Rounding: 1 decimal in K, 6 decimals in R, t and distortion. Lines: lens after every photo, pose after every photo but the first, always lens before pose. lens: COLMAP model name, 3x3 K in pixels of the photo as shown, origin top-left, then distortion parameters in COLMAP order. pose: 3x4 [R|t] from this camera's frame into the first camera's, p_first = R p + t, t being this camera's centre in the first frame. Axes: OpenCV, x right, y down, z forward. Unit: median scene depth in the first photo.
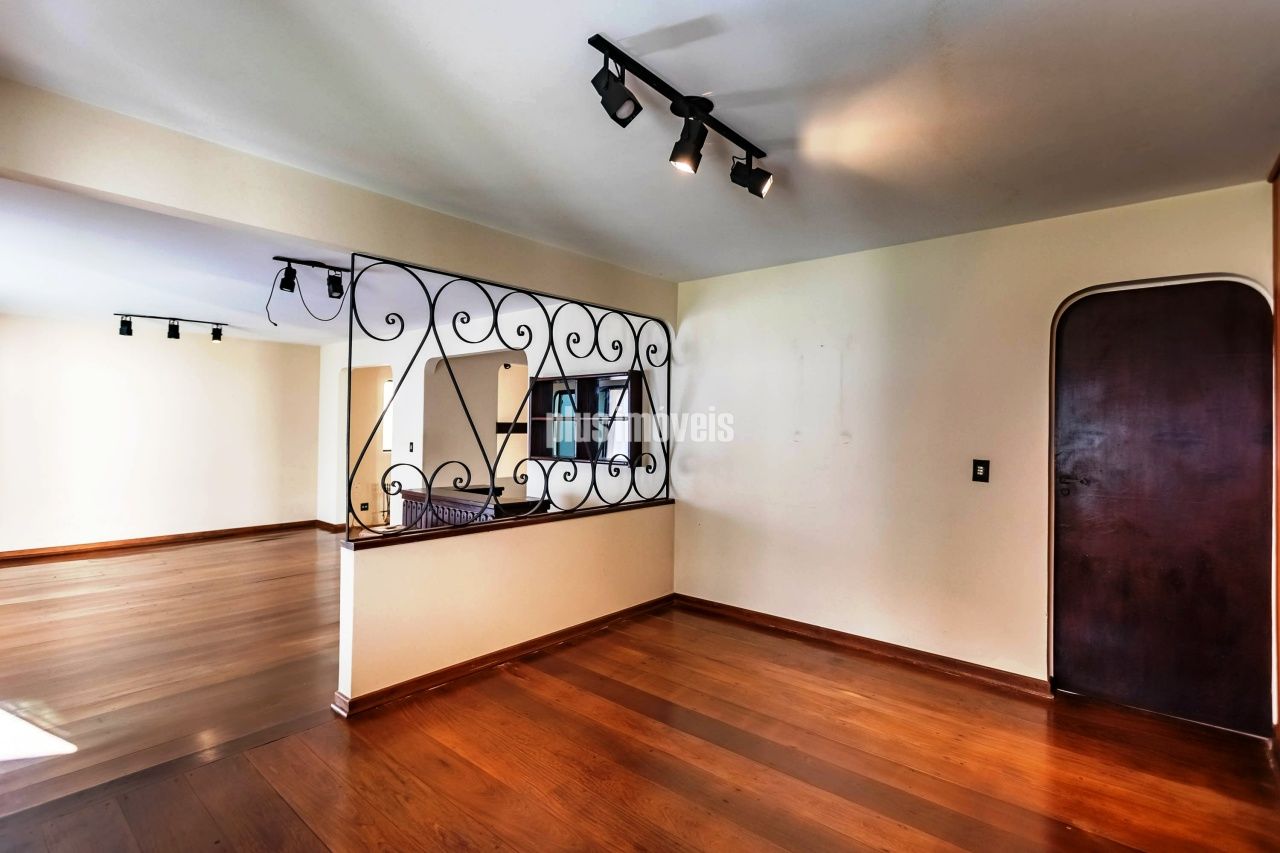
lens RADIAL K [[599.1, 0, 625.0], [0, 599.1, 420.3], [0, 0, 1]] dist [-0.000388, 0.000162]
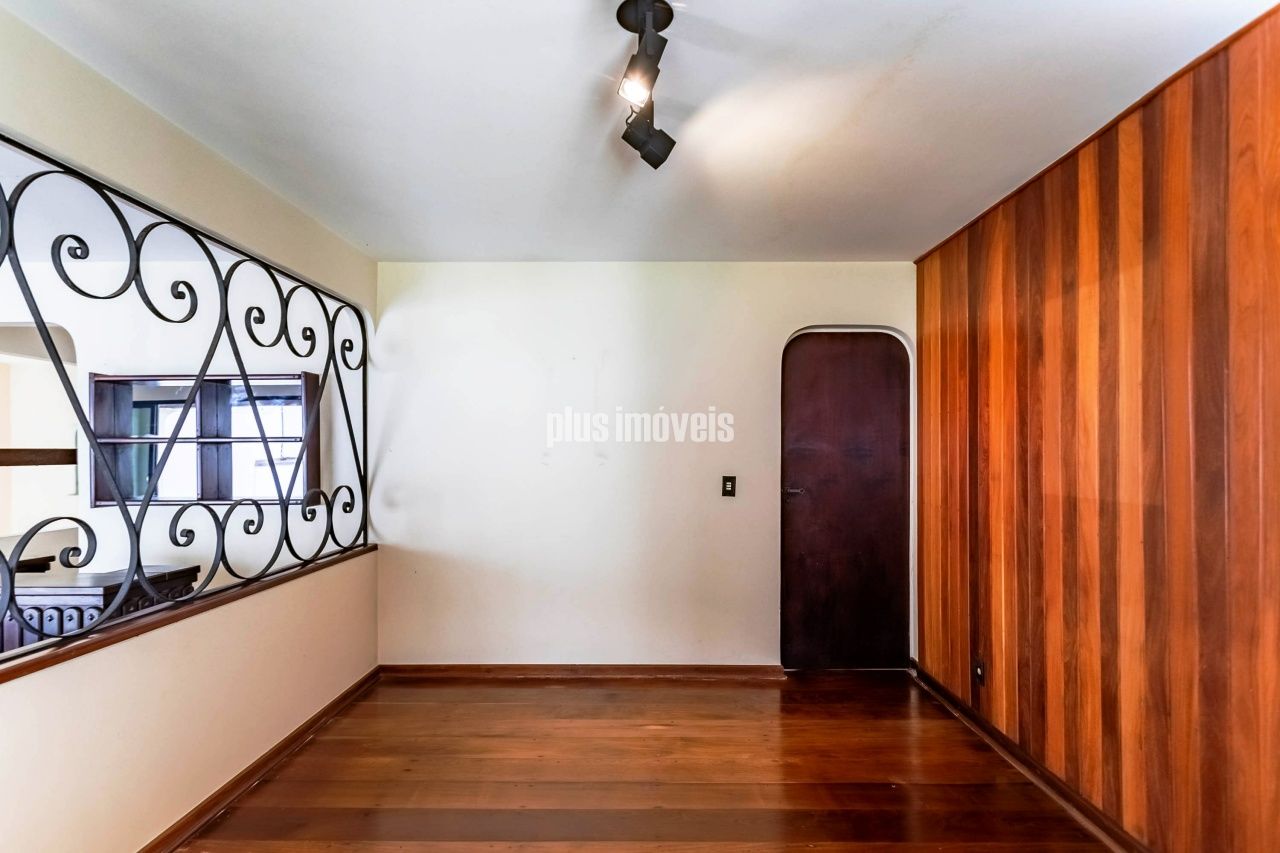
lens RADIAL K [[620.9, 0, 640.1], [0, 620.9, 456.5], [0, 0, 1]] dist [0.001725, 0.000377]
pose [[0.761273, -0.017810, 0.648187, -0.217032], [0.005781, 0.999769, 0.020681, 0.005761], [-0.648406, -0.011997, 0.761200, 0.217060]]
